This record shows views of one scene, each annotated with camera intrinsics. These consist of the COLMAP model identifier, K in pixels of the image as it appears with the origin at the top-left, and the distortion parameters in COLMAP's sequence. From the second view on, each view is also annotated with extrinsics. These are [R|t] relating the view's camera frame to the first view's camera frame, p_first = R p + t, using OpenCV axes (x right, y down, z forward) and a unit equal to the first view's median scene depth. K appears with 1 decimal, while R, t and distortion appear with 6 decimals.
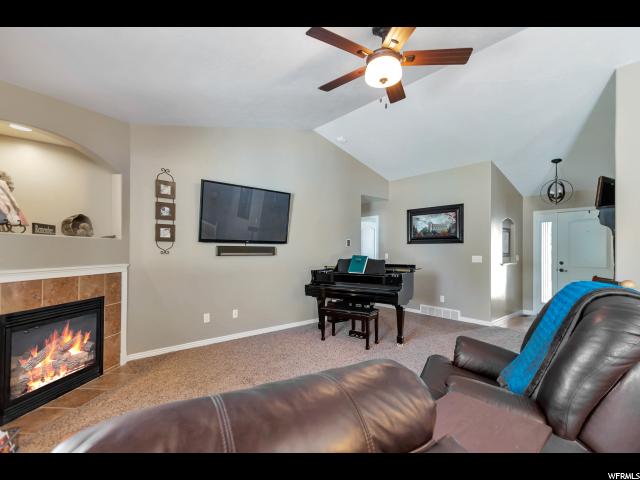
lens RADIAL K [[293.2, 0, 317.5], [0, 293.2, 241.4], [0, 0, 1]] dist [-0.000917, -0.000200]
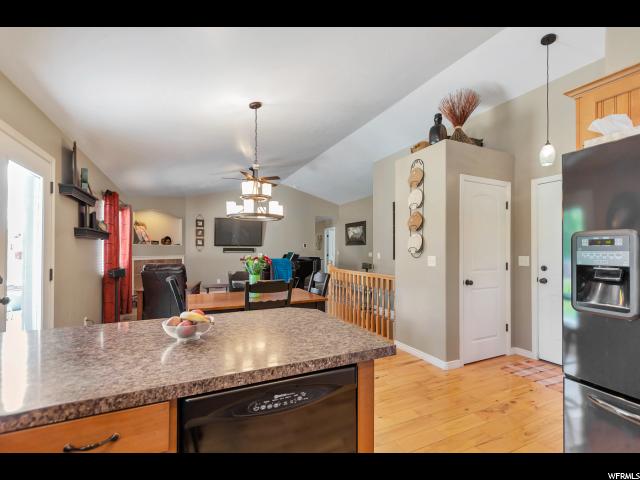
lens RADIAL K [[293.2, 0, 321.8], [0, 293.2, 244.9], [0, 0, 1]] dist [-0.000917, -0.000200]
pose [[0.954233, -0.008005, -0.298957, 0.996845], [0.012280, 0.999847, 0.012422, -0.023076], [0.298812, -0.015525, 0.954186, -0.842486]]
